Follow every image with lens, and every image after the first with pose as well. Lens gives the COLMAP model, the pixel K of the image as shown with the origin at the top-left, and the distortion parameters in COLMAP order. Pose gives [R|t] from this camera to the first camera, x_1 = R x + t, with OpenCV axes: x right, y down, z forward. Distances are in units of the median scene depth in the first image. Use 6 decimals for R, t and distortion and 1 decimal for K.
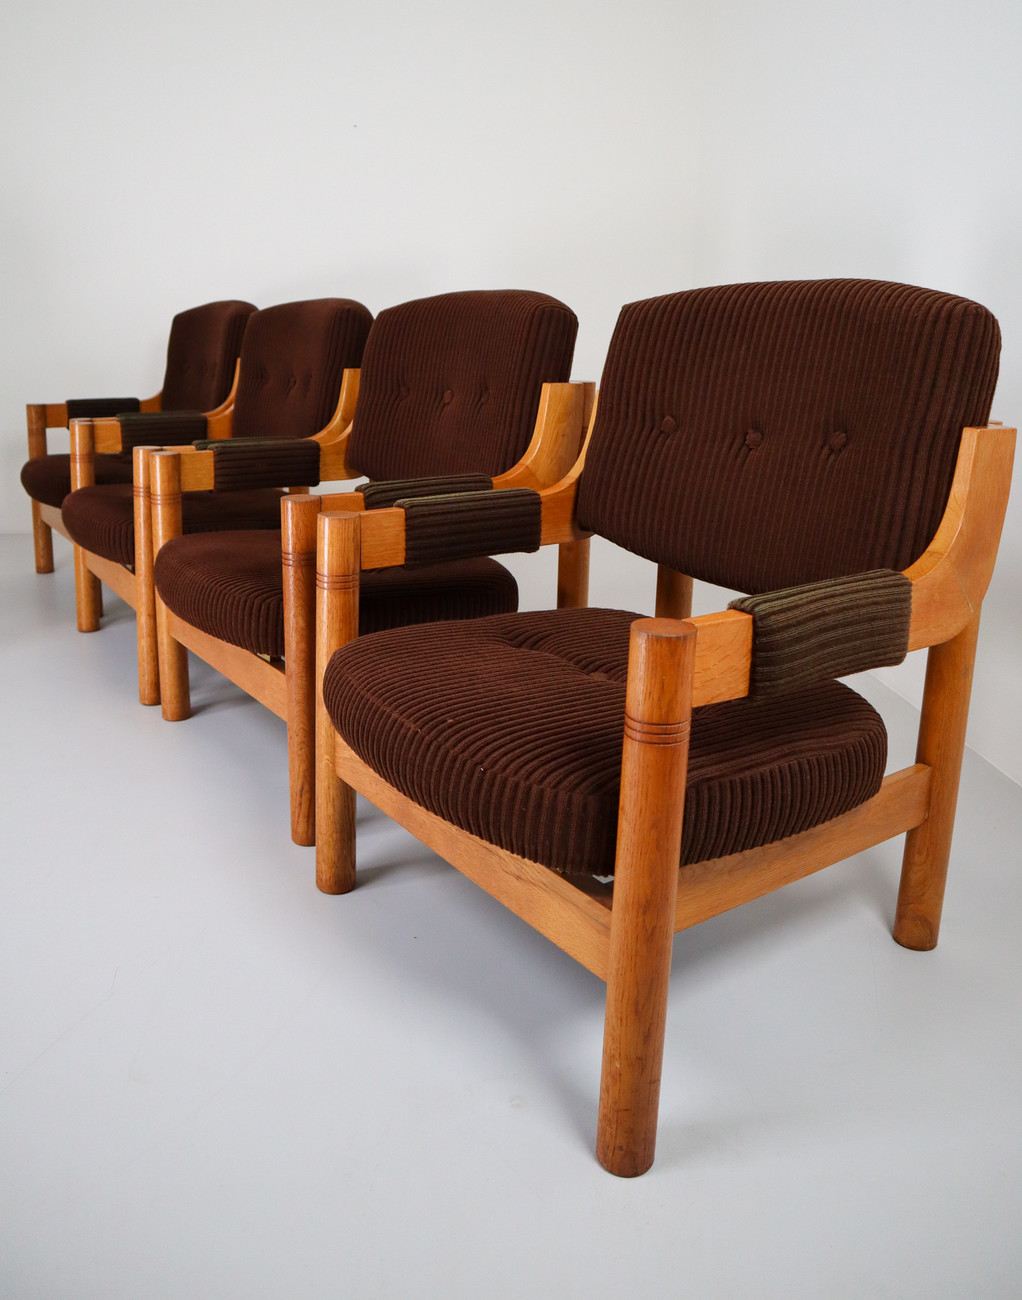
lens RADIAL K [[1047.7, 0, 530.9], [0, 1047.7, 587.7], [0, 0, 1]] dist [-0.125647, 0.002577]
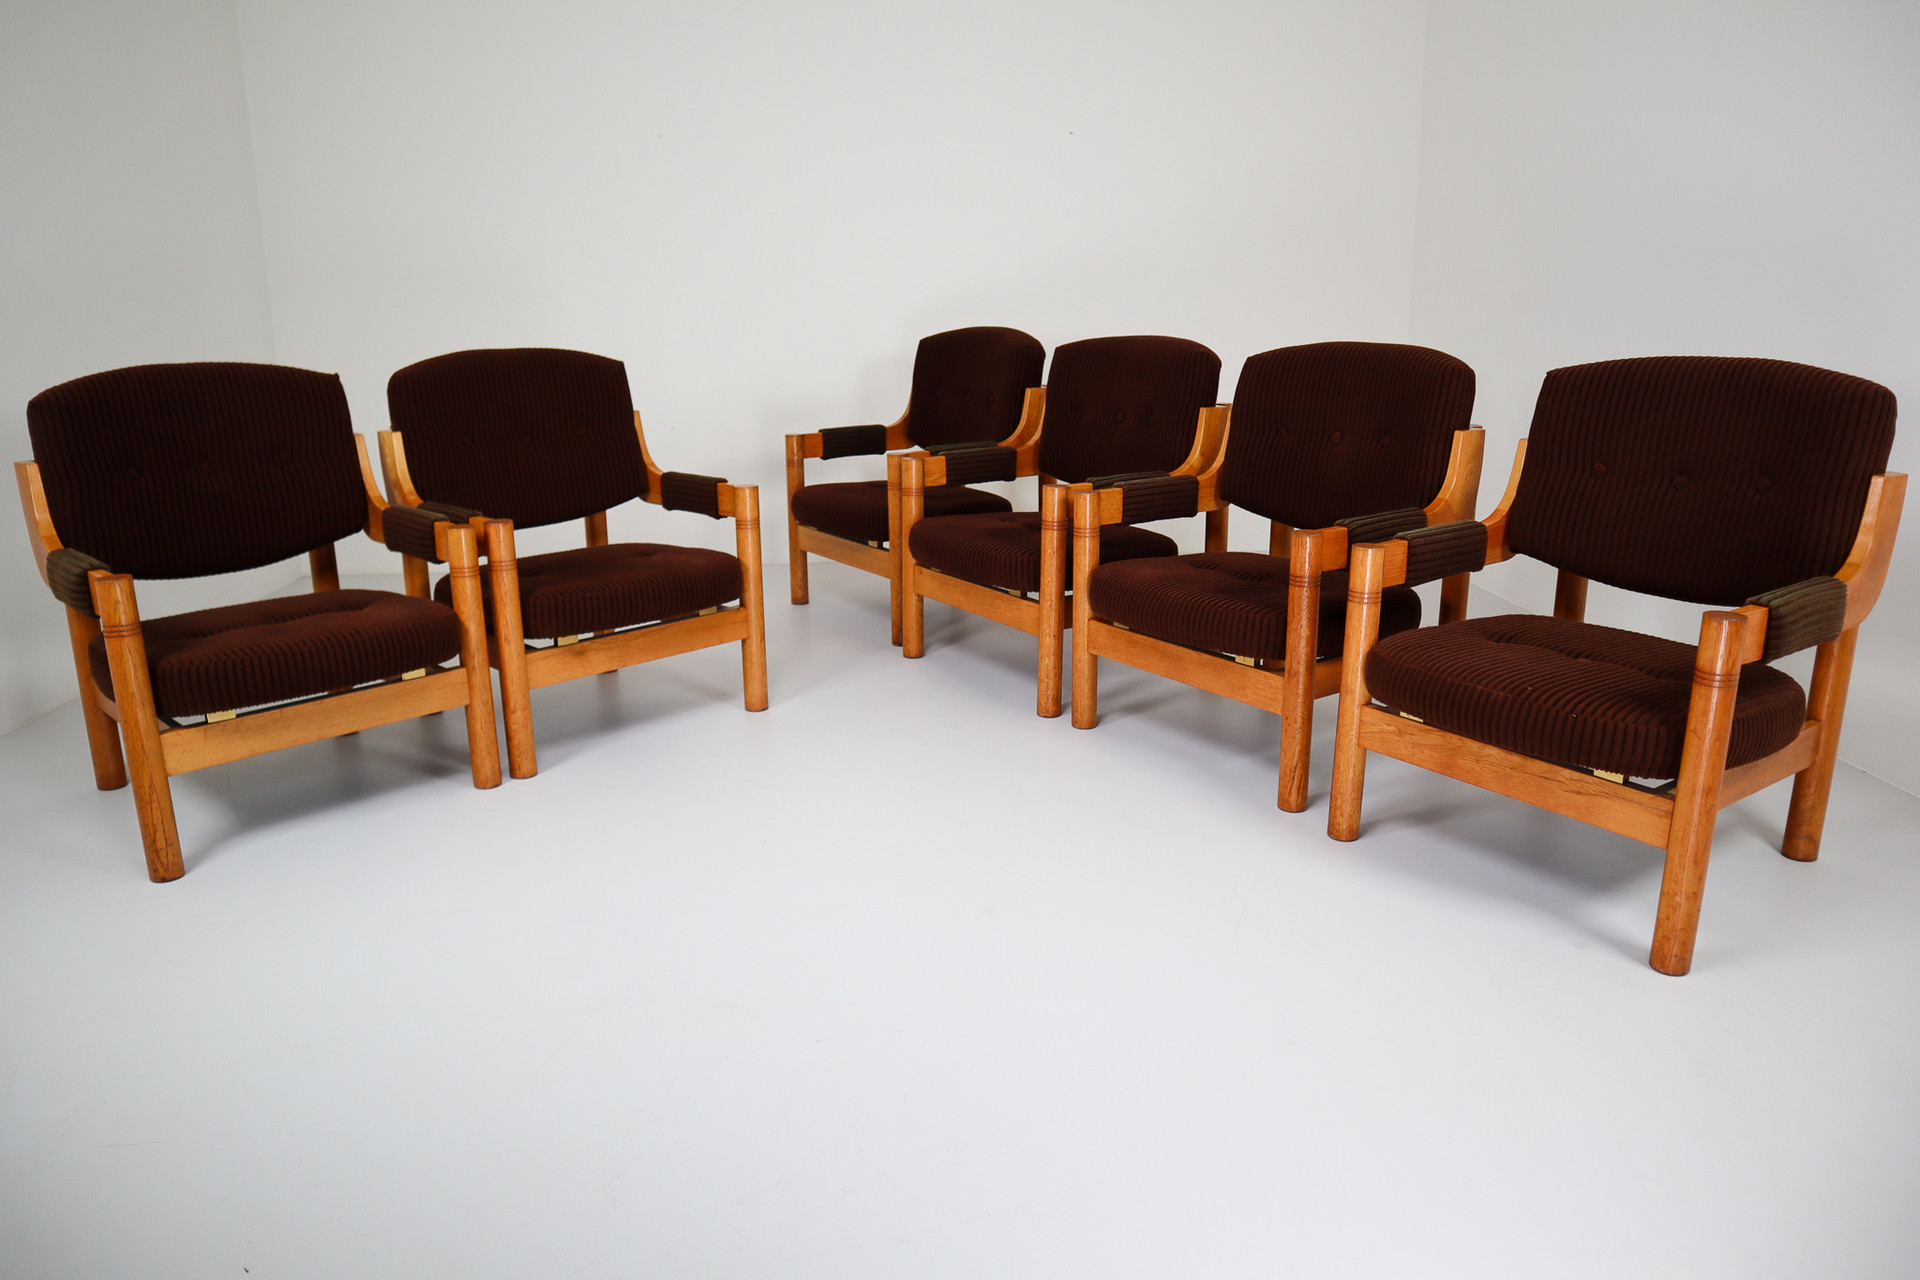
lens RADIAL K [[1338.6, 0, 960.0], [0, 1338.6, 640.0], [0, 0, 1]] dist [-0.122858, 0.082020]
pose [[0.998555, -0.026269, -0.046890, -0.590973], [0.027004, 0.999521, 0.015124, 0.008349], [0.046471, -0.016368, 0.998786, -0.651745]]
